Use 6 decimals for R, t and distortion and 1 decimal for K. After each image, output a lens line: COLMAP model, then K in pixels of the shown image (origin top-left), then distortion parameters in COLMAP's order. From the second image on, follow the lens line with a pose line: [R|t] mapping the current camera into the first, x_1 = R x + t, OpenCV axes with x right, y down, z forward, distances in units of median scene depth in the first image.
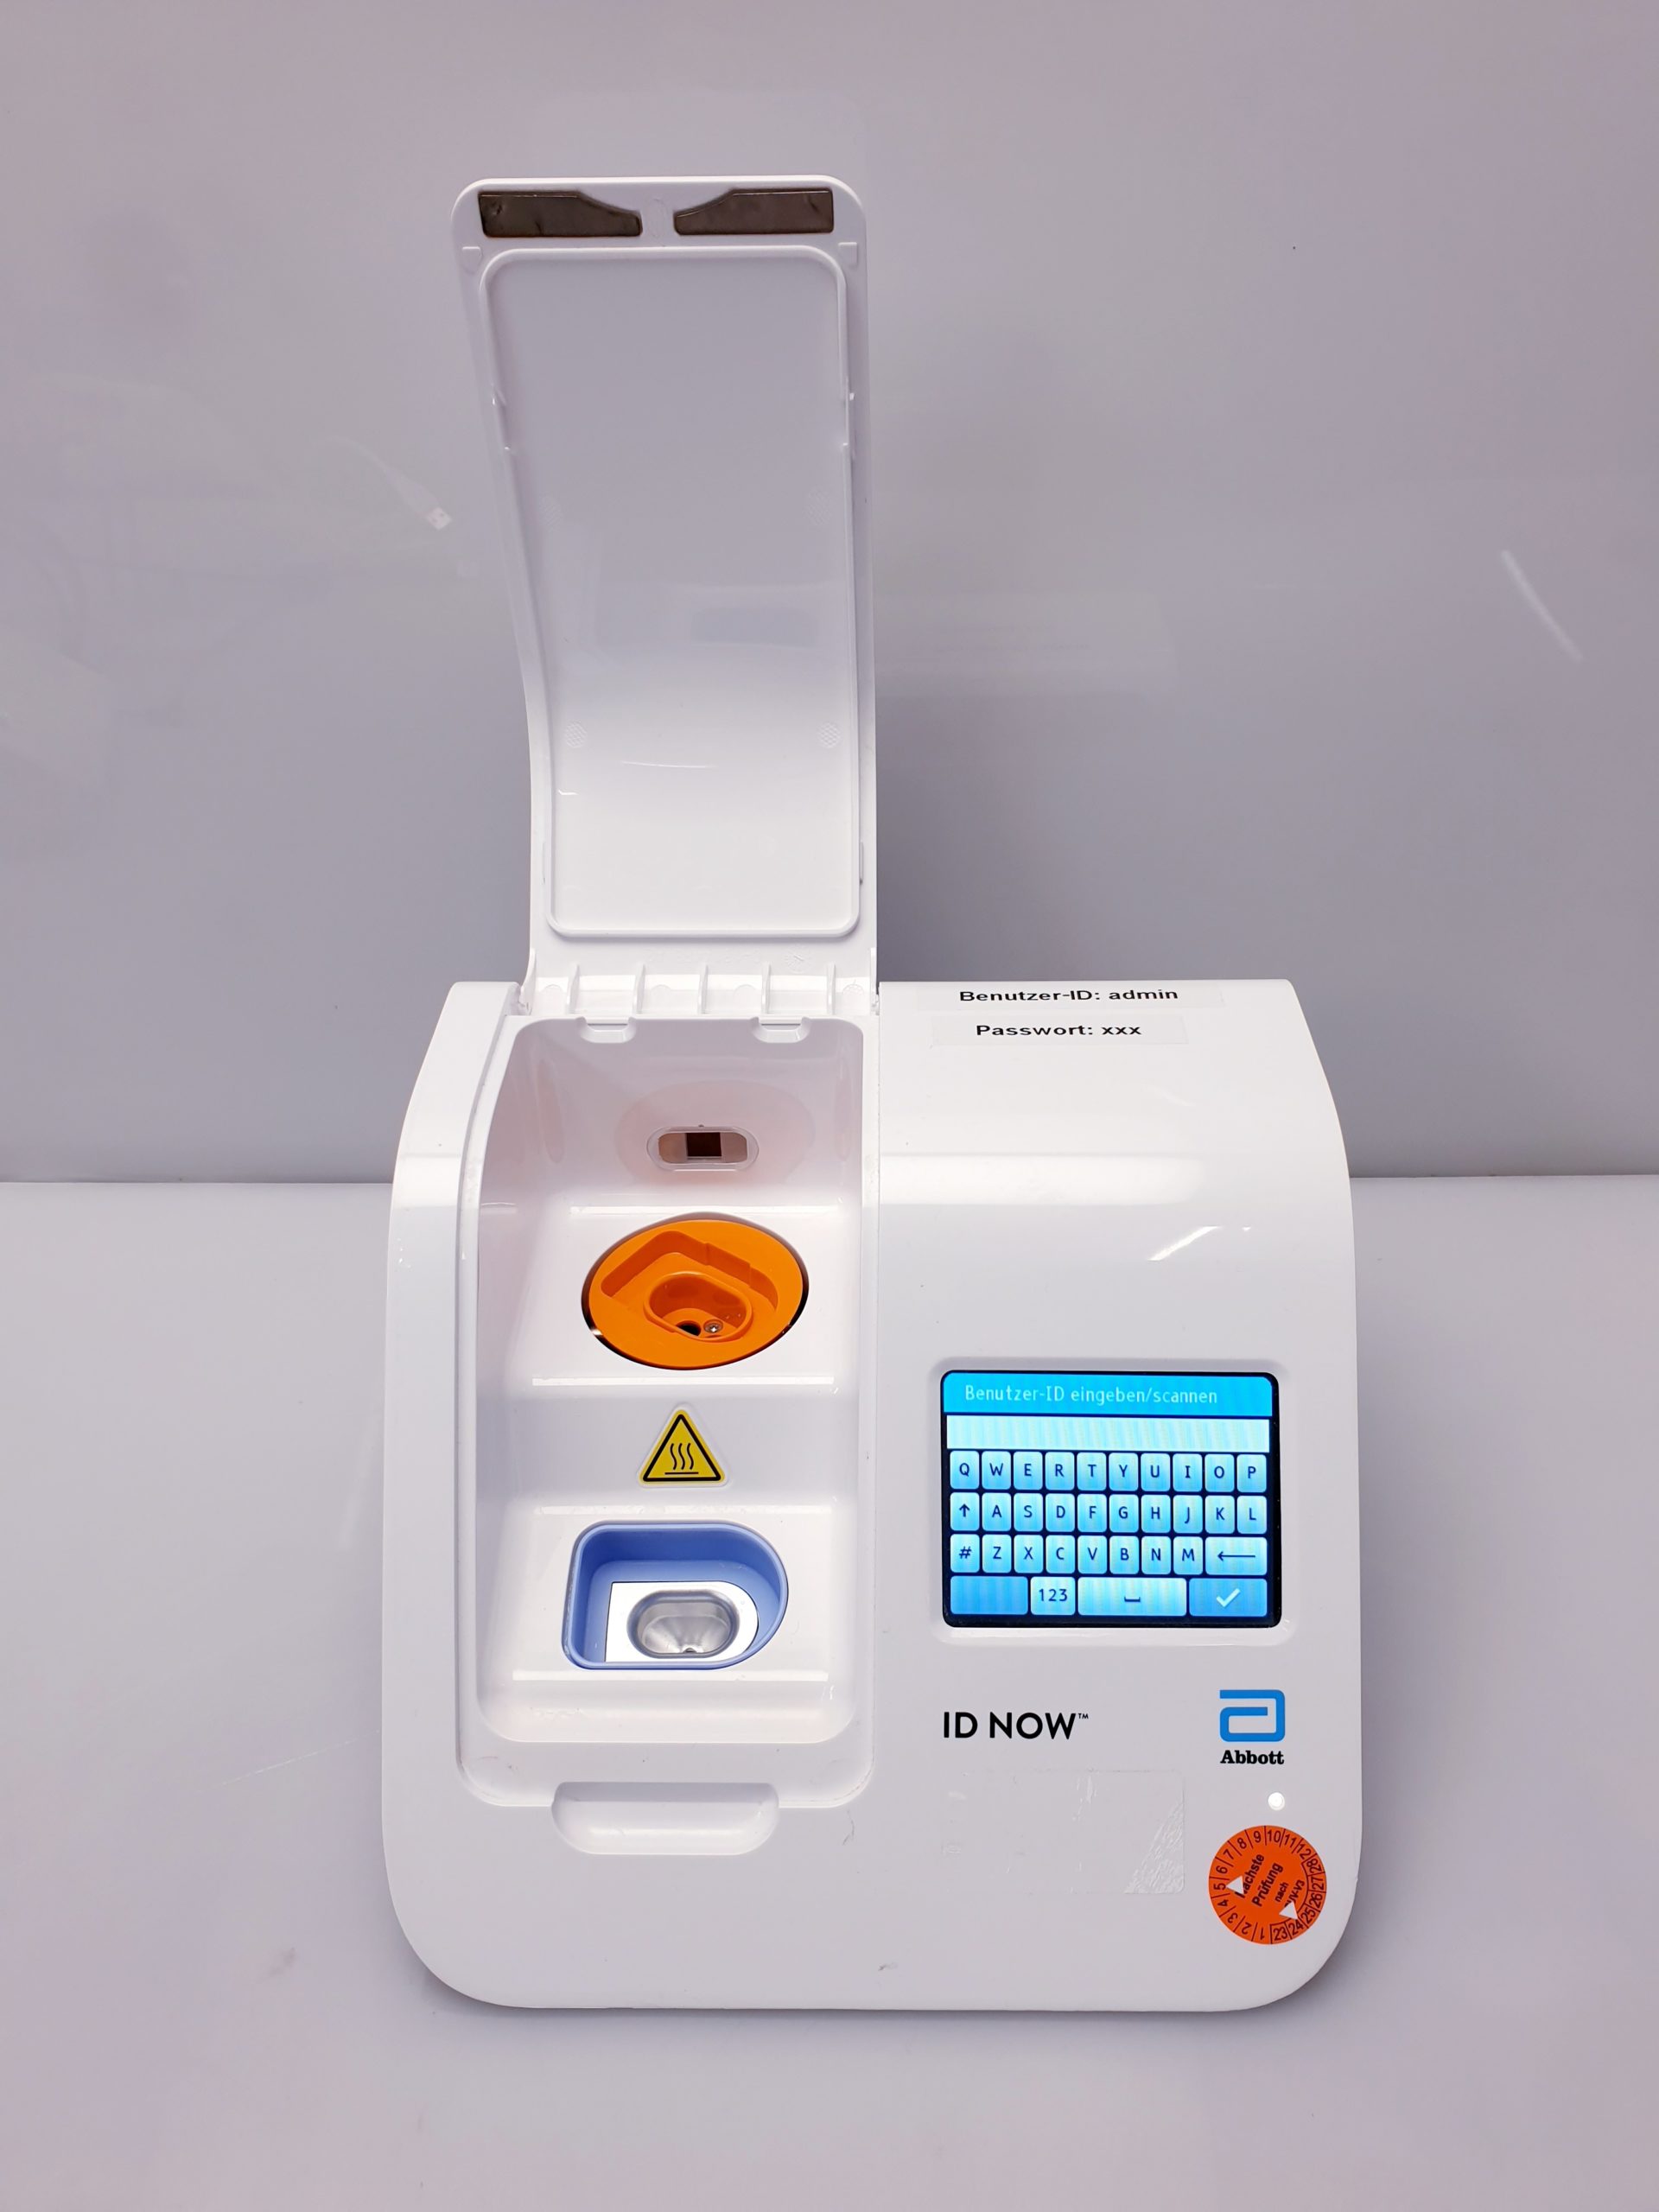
lens RADIAL K [[1703.2, 0, 829.5], [0, 1703.2, 1106.0], [0, 0, 1]] dist [0.055706, -0.237212]
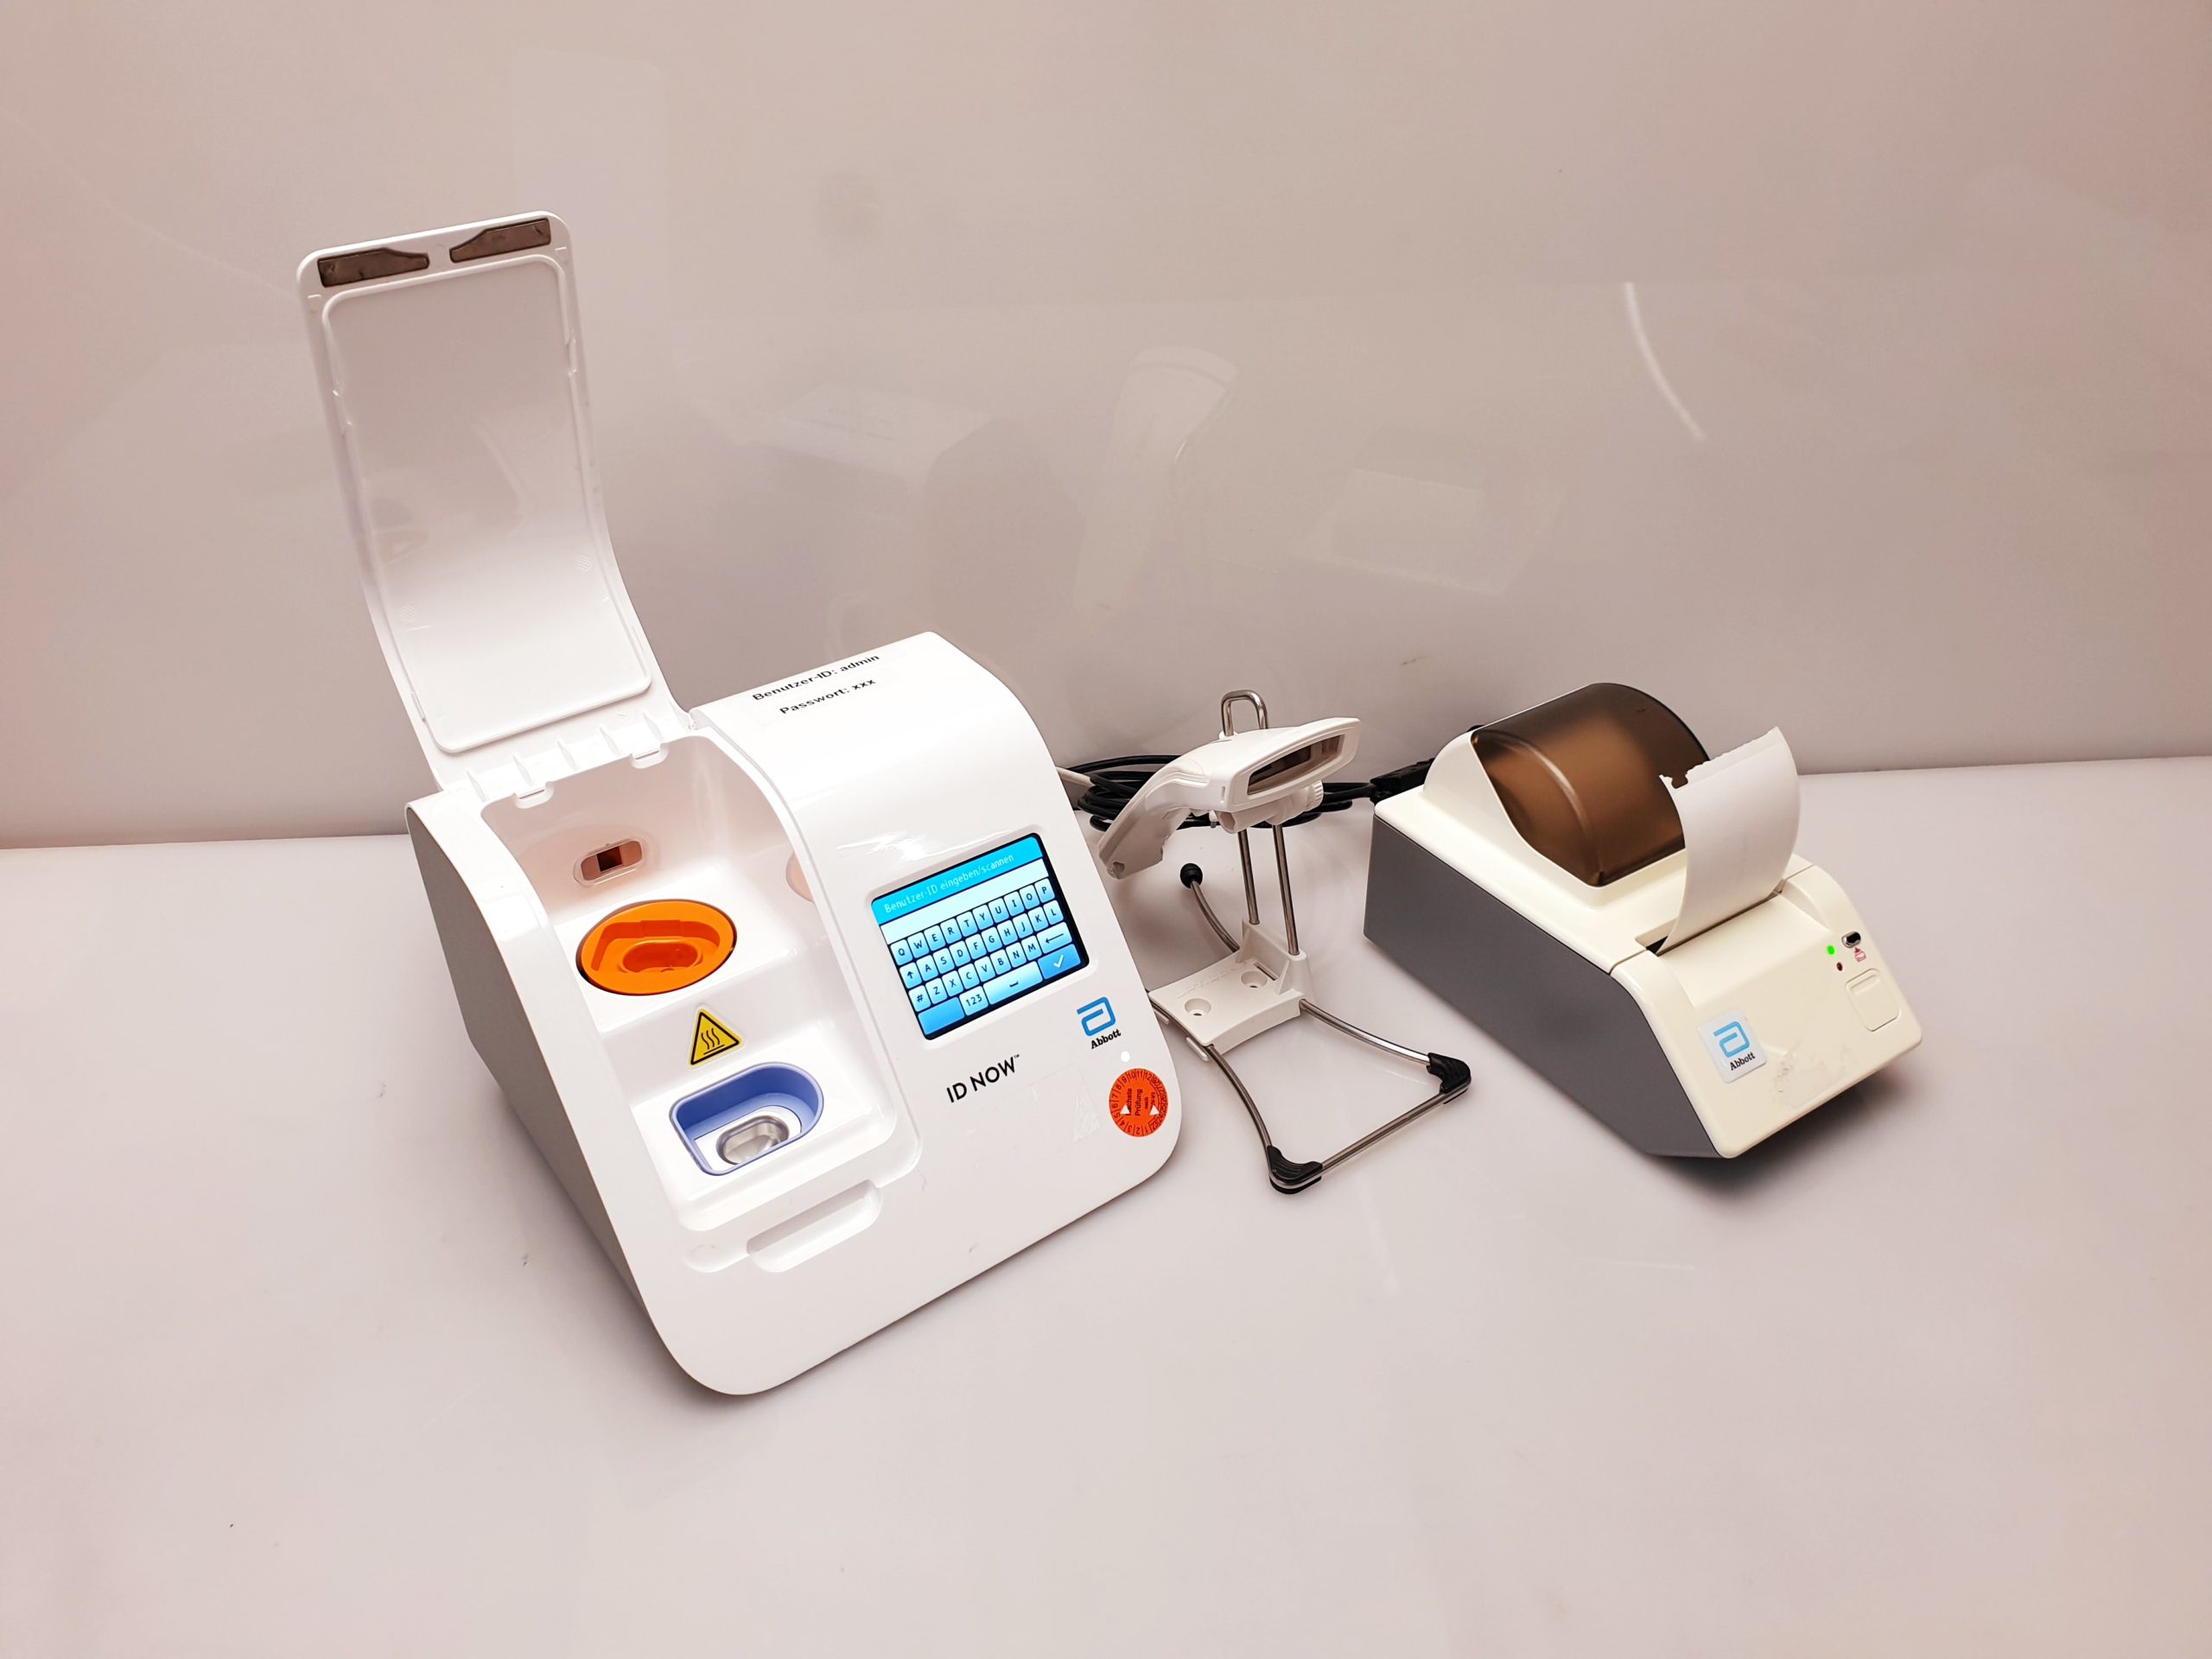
lens RADIAL K [[1703.2, 0, 1111.1], [0, 1703.2, 865.8], [0, 0, 1]] dist [0.055706, -0.237212]
pose [[0.793178, -0.345015, 0.501829, -0.563090], [0.353525, 0.931835, 0.081879, 0.072966], [-0.495871, 0.112465, 0.861083, -0.533259]]
